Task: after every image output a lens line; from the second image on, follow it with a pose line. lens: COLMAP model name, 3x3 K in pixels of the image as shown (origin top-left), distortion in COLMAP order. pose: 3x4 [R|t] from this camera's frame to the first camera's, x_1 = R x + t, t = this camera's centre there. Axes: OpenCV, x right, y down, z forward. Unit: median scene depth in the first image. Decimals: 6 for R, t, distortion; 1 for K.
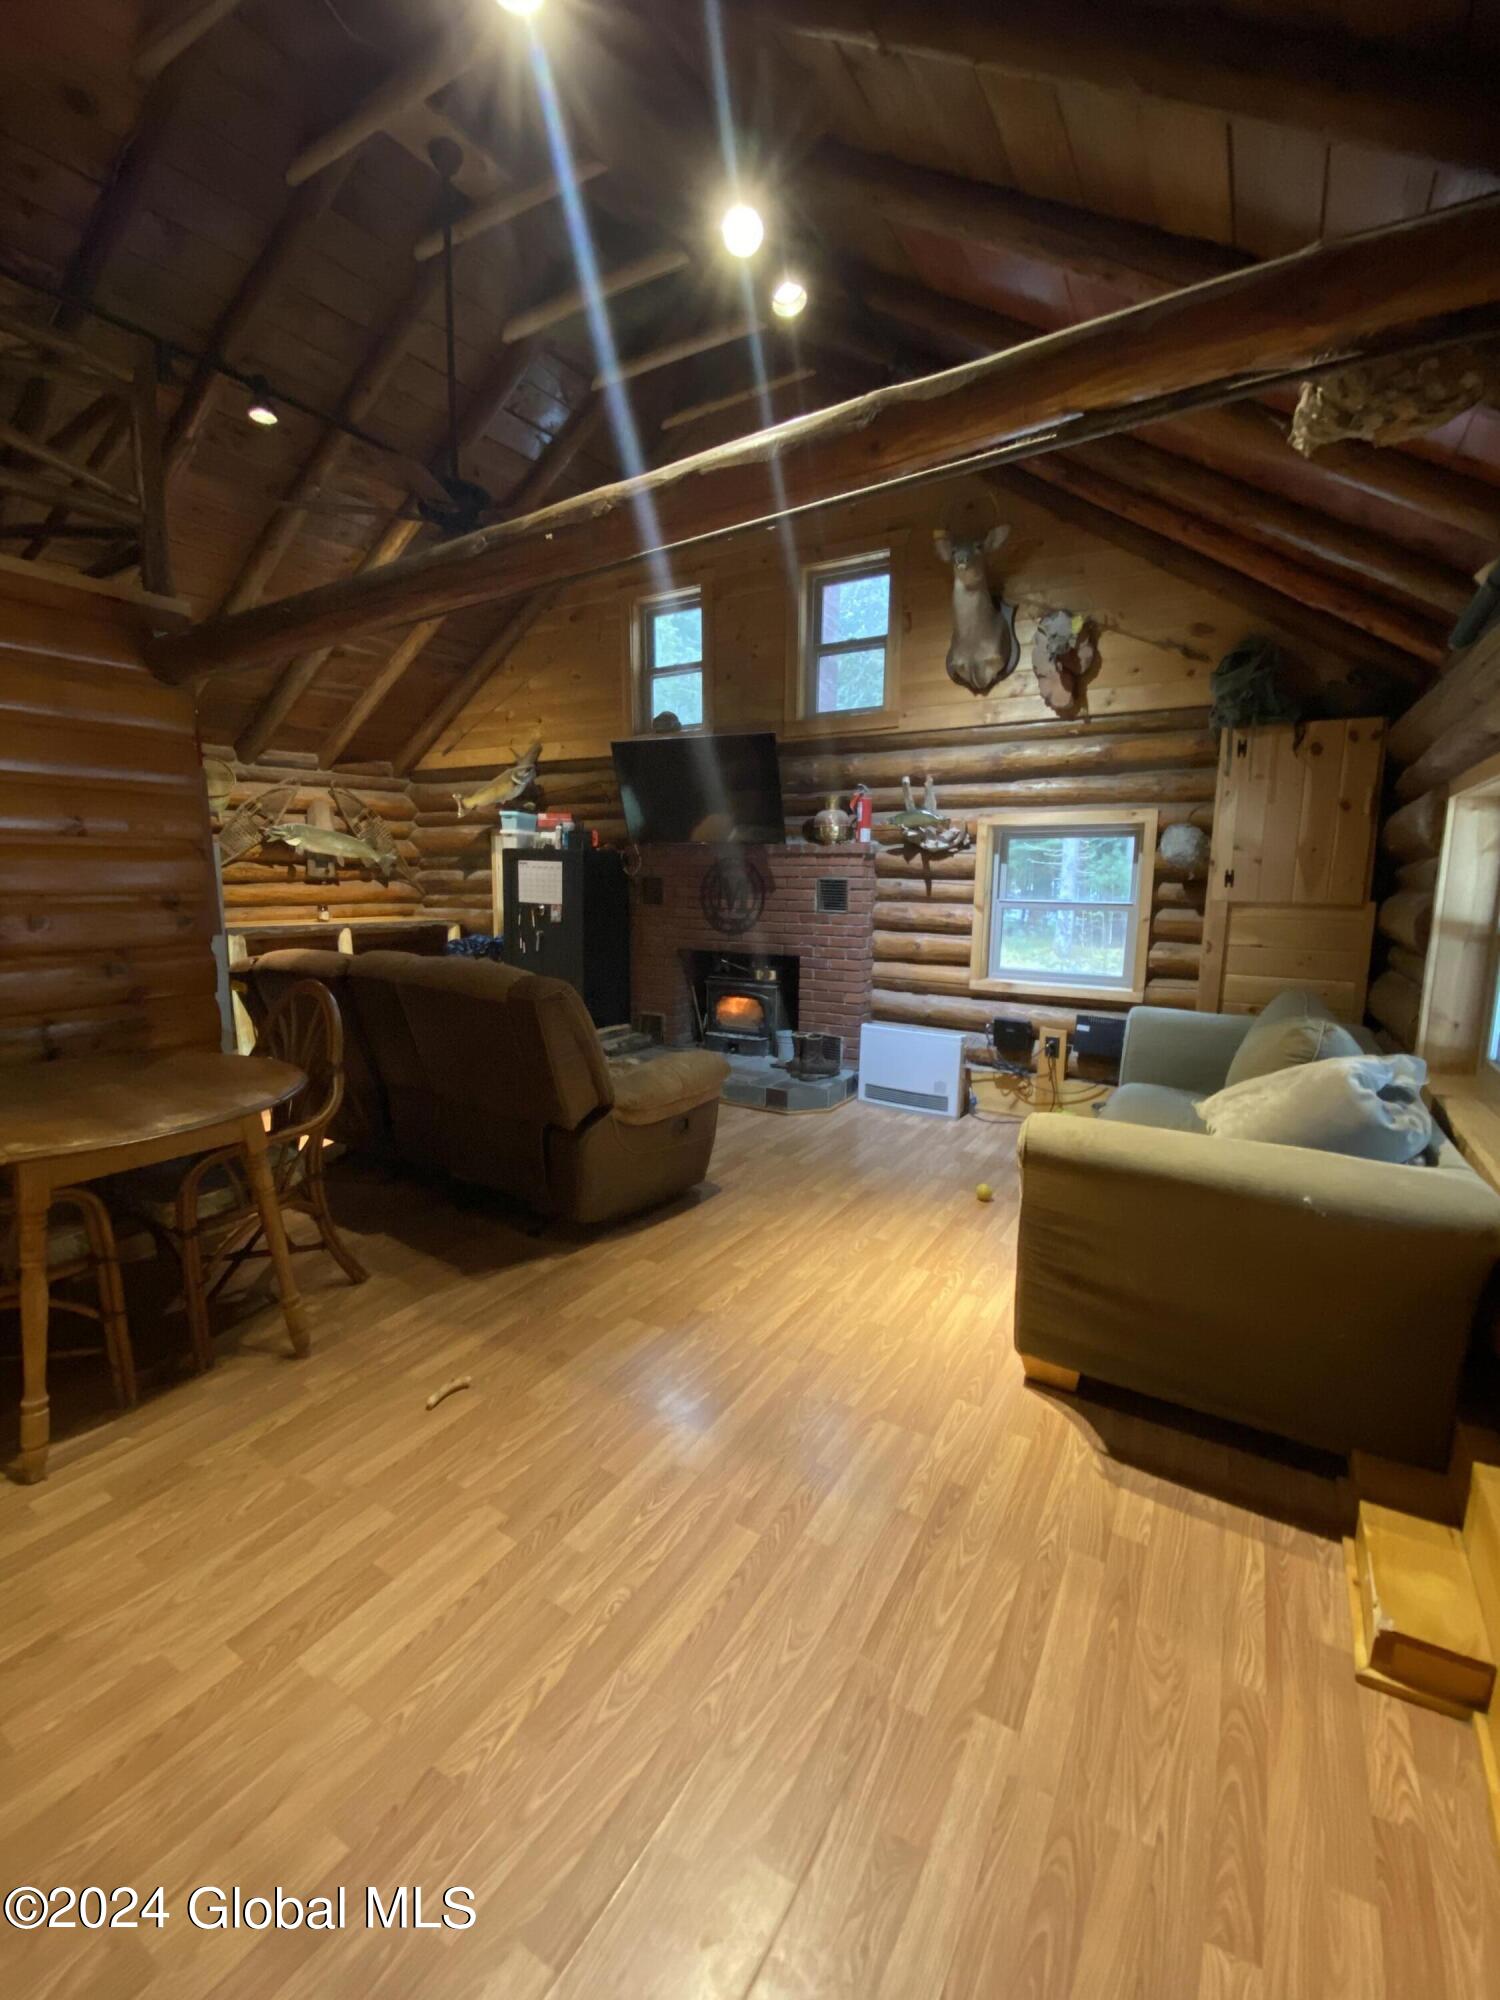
lens RADIAL K [[796.5, 0, 750.0], [0, 796.5, 1000.0], [0, 0, 1]] dist [-0.008124, -0.000046]
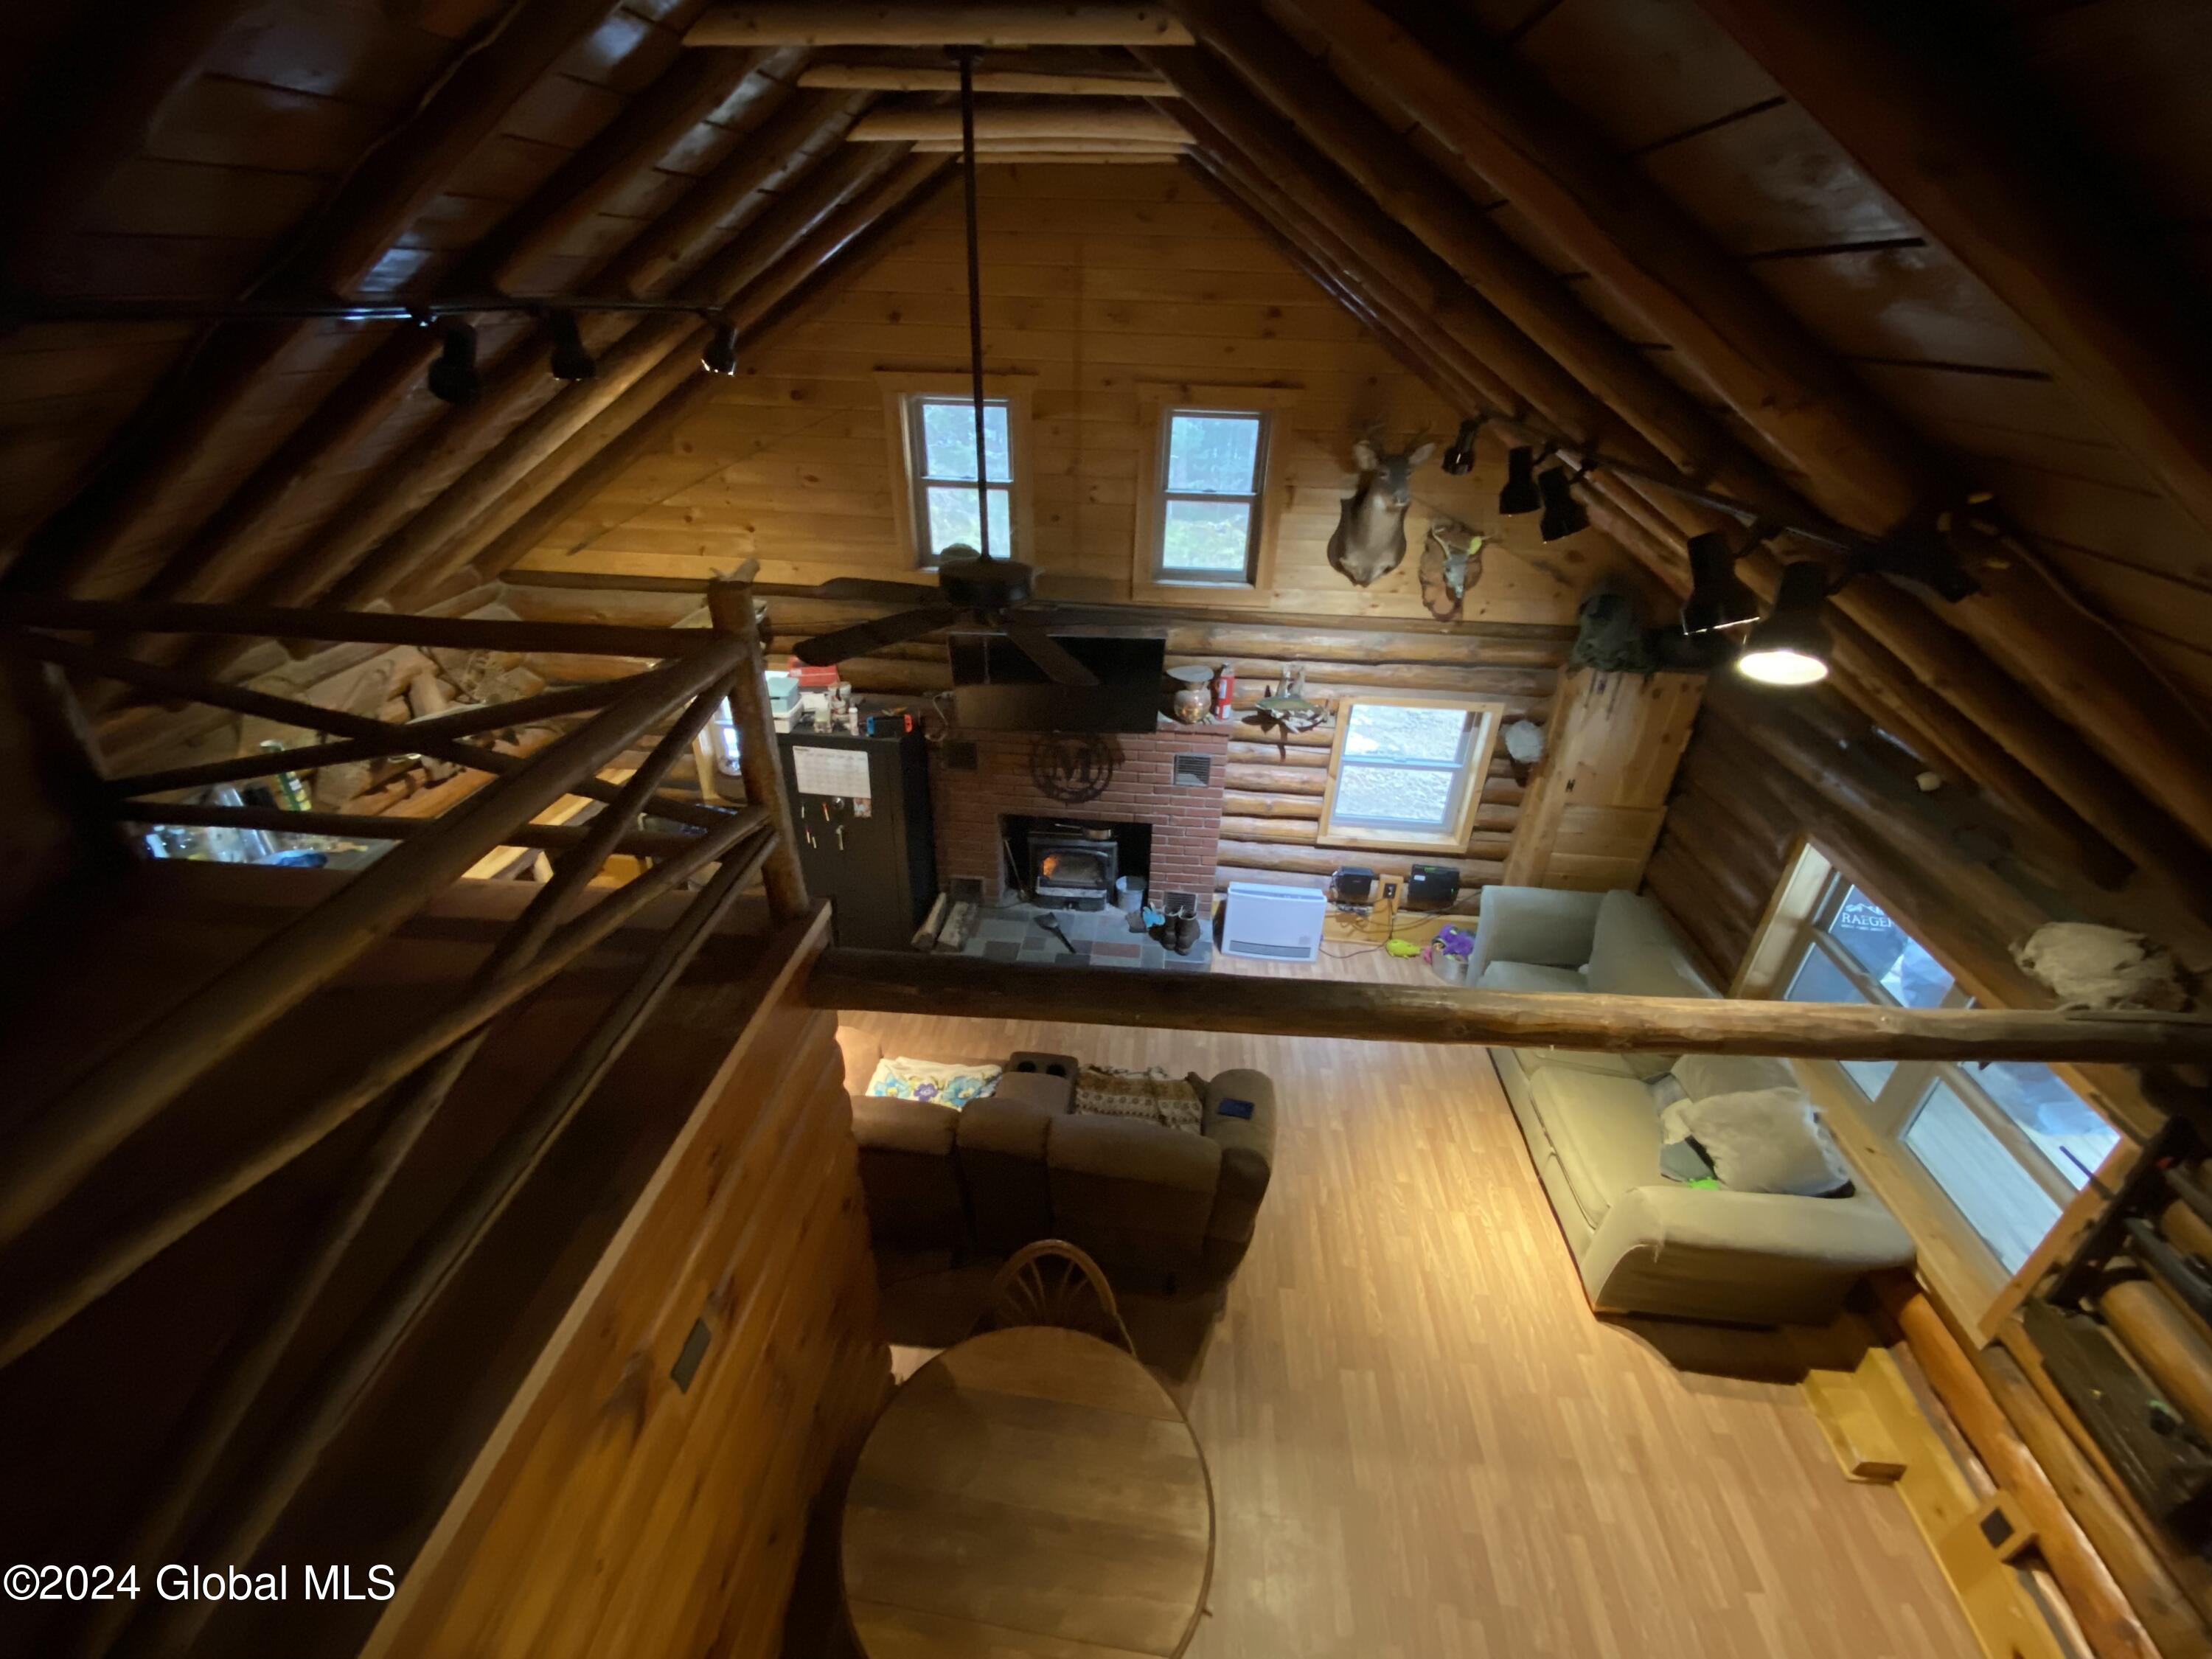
lens RADIAL K [[888.9, 0, 1091.2], [0, 888.9, 824.2], [0, 0, 1]] dist [0.000316, -0.007314]
pose [[0.902391, -0.204867, 0.379105, -0.445101], [0.055857, 0.927948, 0.368501, -0.490746], [-0.427283, -0.311356, 0.848815, 0.114428]]
